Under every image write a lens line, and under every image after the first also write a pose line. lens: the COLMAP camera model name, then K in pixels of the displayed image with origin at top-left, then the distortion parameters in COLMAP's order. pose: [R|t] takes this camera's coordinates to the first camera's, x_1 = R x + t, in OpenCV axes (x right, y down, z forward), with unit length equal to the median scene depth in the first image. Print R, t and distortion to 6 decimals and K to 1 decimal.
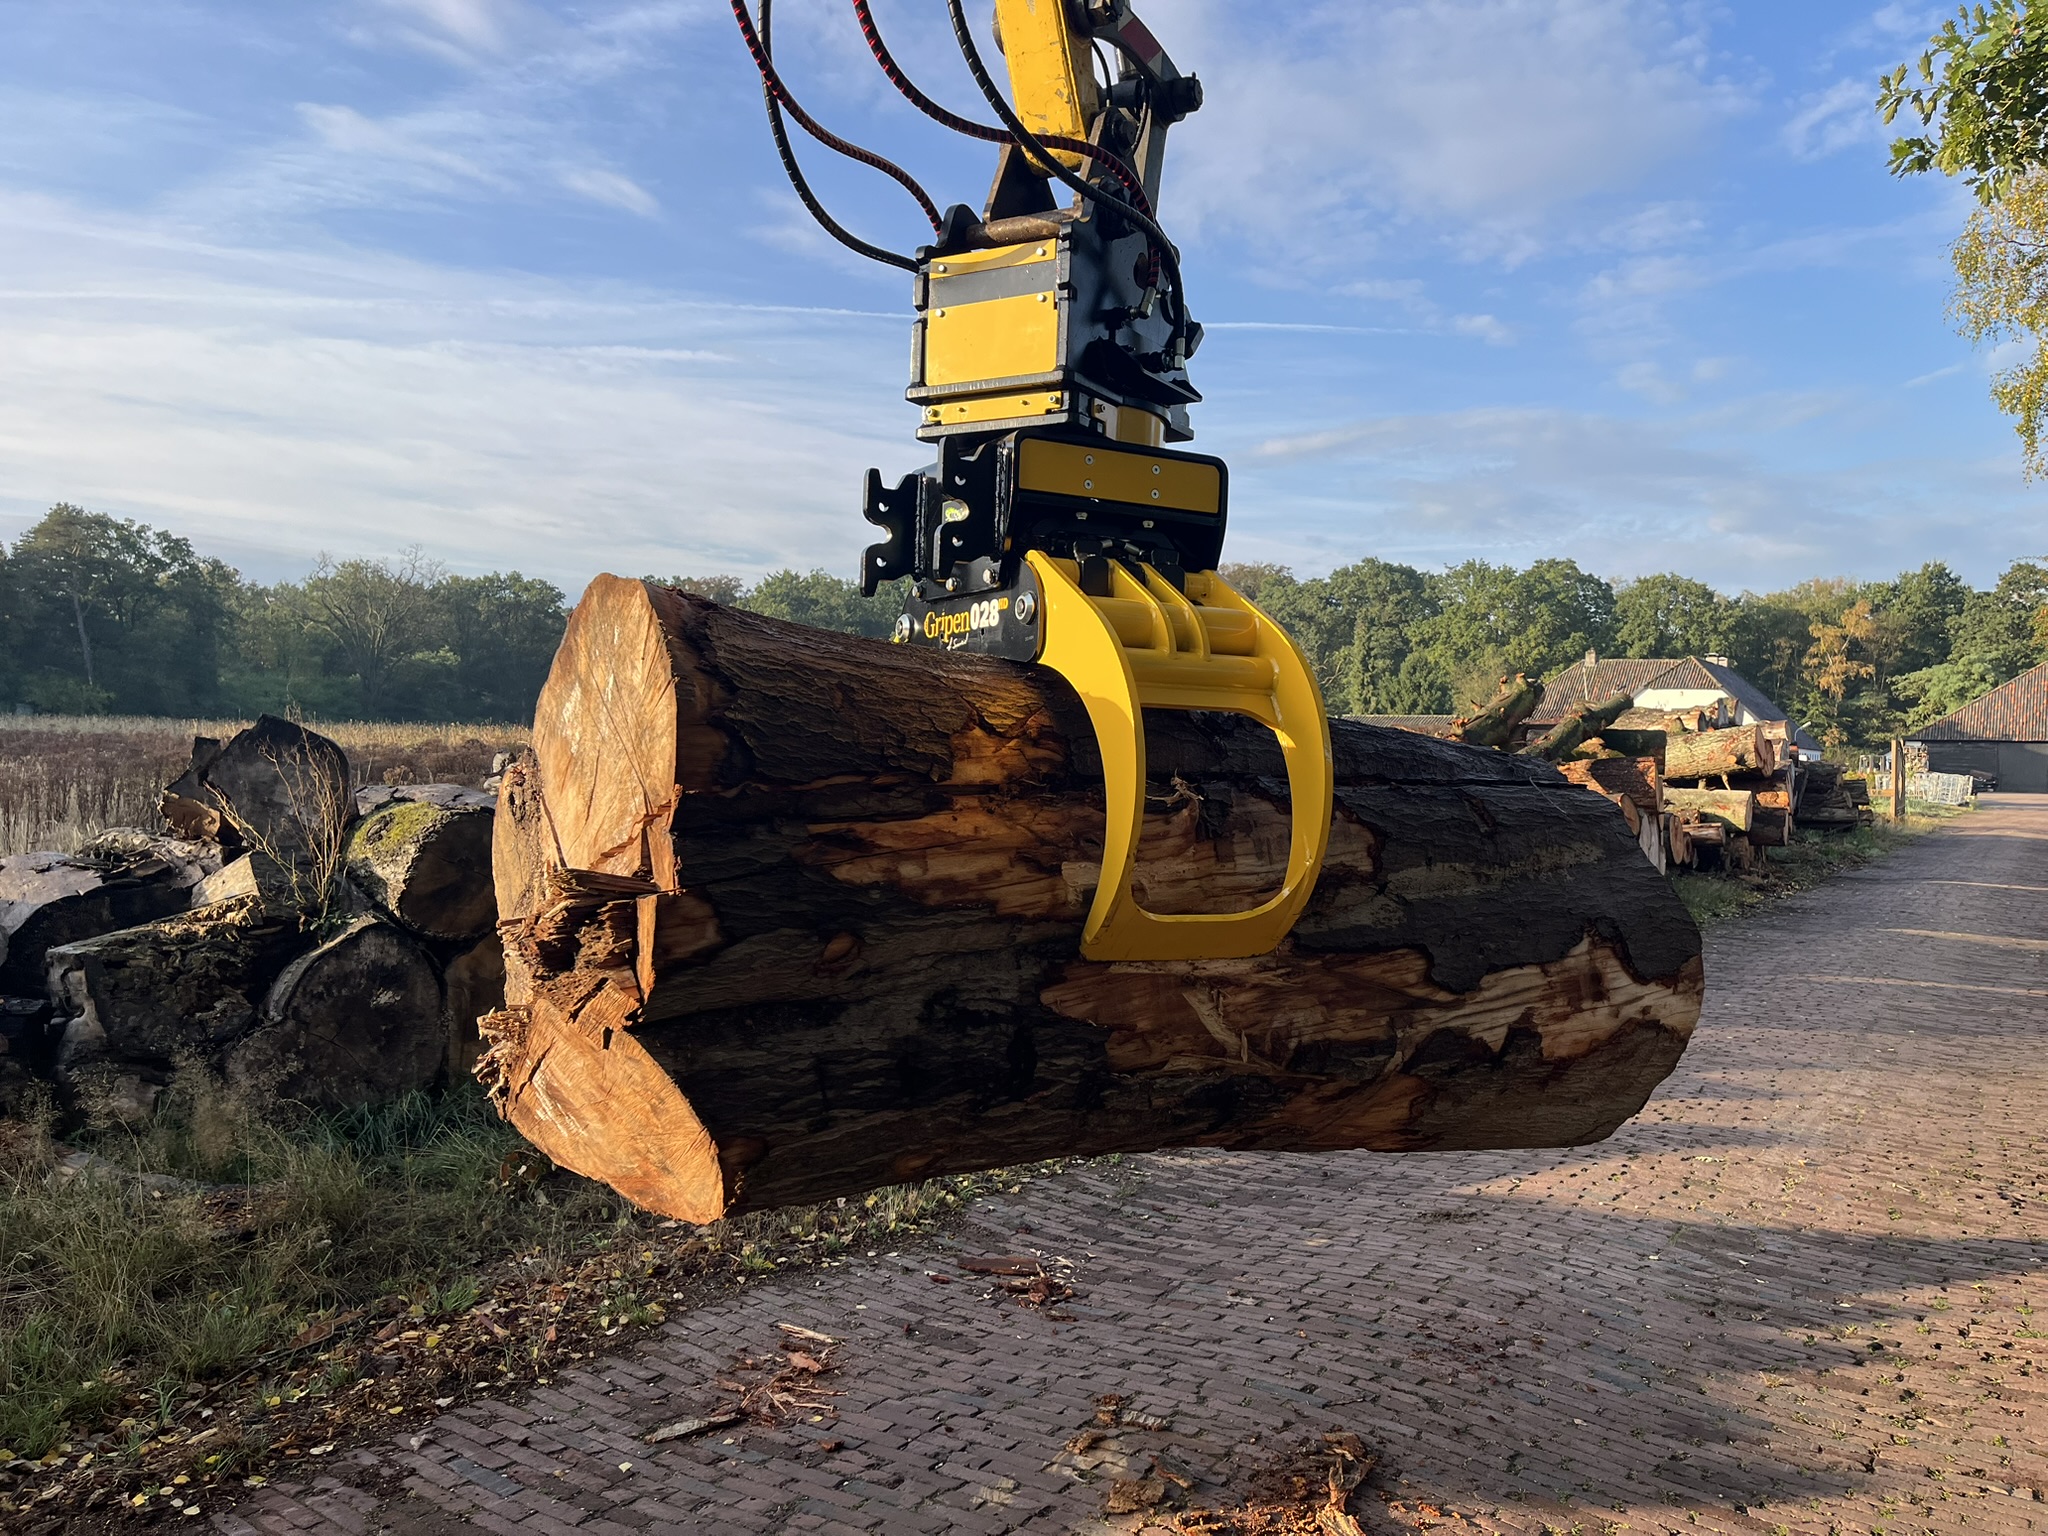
lens RADIAL K [[1503.4, 0, 1025.5], [0, 1503.4, 768.9], [0, 0, 1]] dist [0.036927, -0.044025]
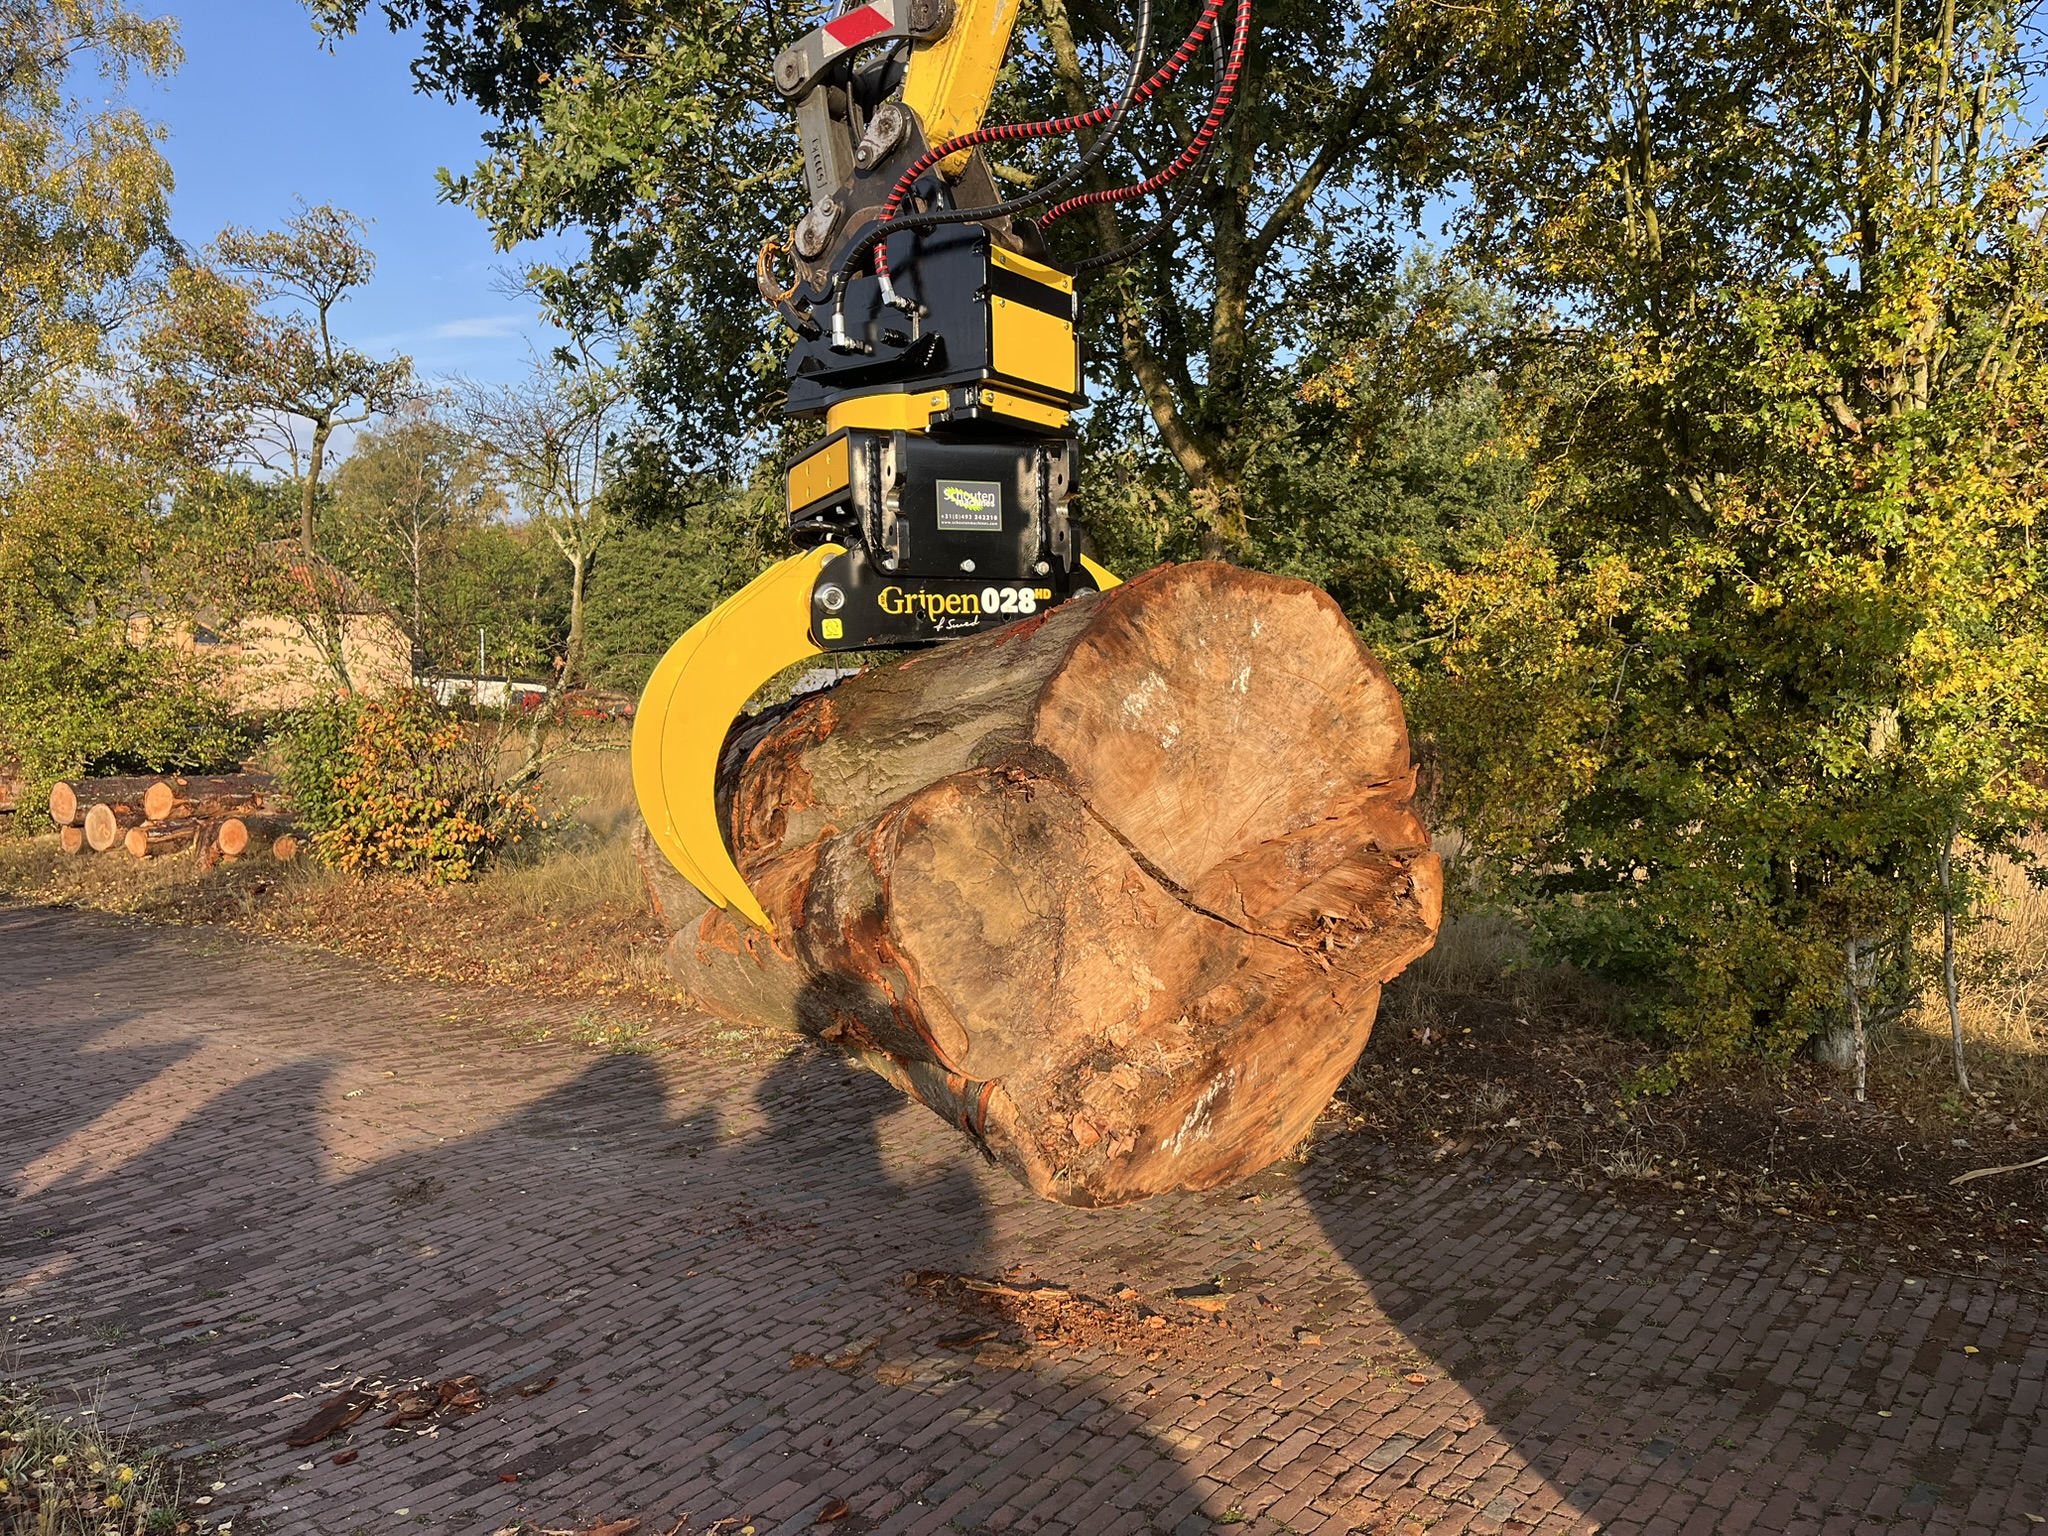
lens RADIAL K [[1503.4, 0, 1028.1], [0, 1503.4, 764.8], [0, 0, 1]] dist [0.036927, -0.044025]
pose [[0.109021, -0.070749, 0.991519, -0.685960], [0.026293, 0.997320, 0.068272, -0.037123], [-0.993692, 0.018627, 0.110589, 0.548087]]
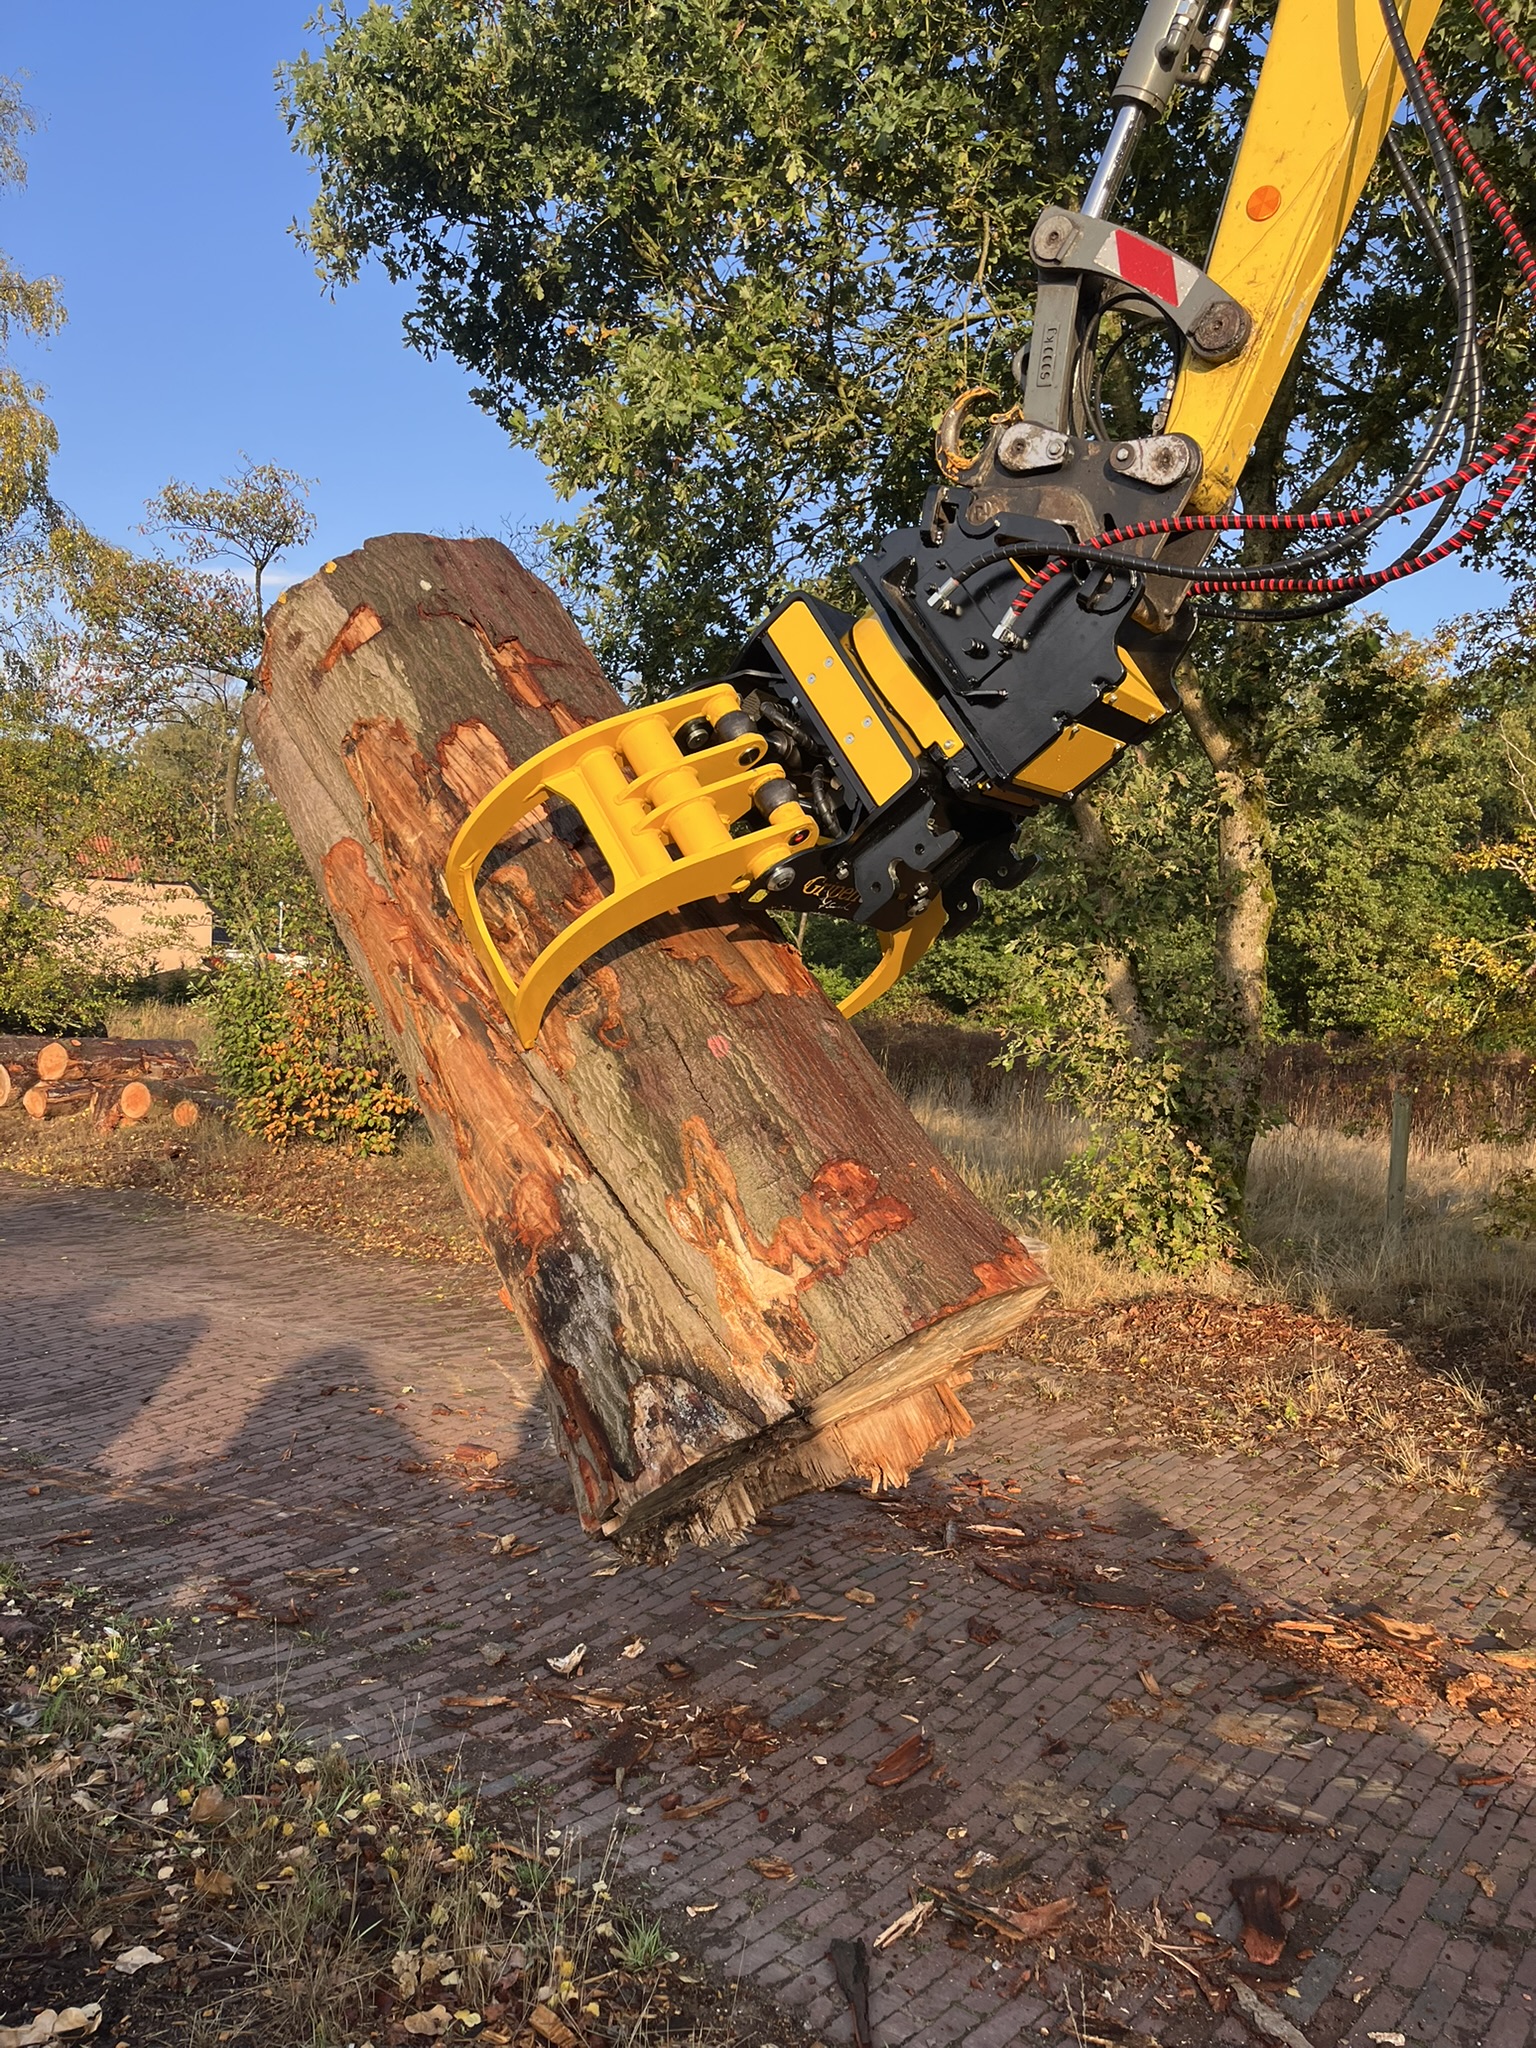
lens RADIAL K [[1503.4, 0, 773.6], [0, 1503.4, 1029.6], [0, 0, 1]] dist [0.036927, -0.044025]
pose [[0.129711, -0.049767, 0.990302, -0.644719], [-0.006924, 0.998670, 0.051095, -0.028438], [-0.991528, -0.013484, 0.129194, 0.830479]]
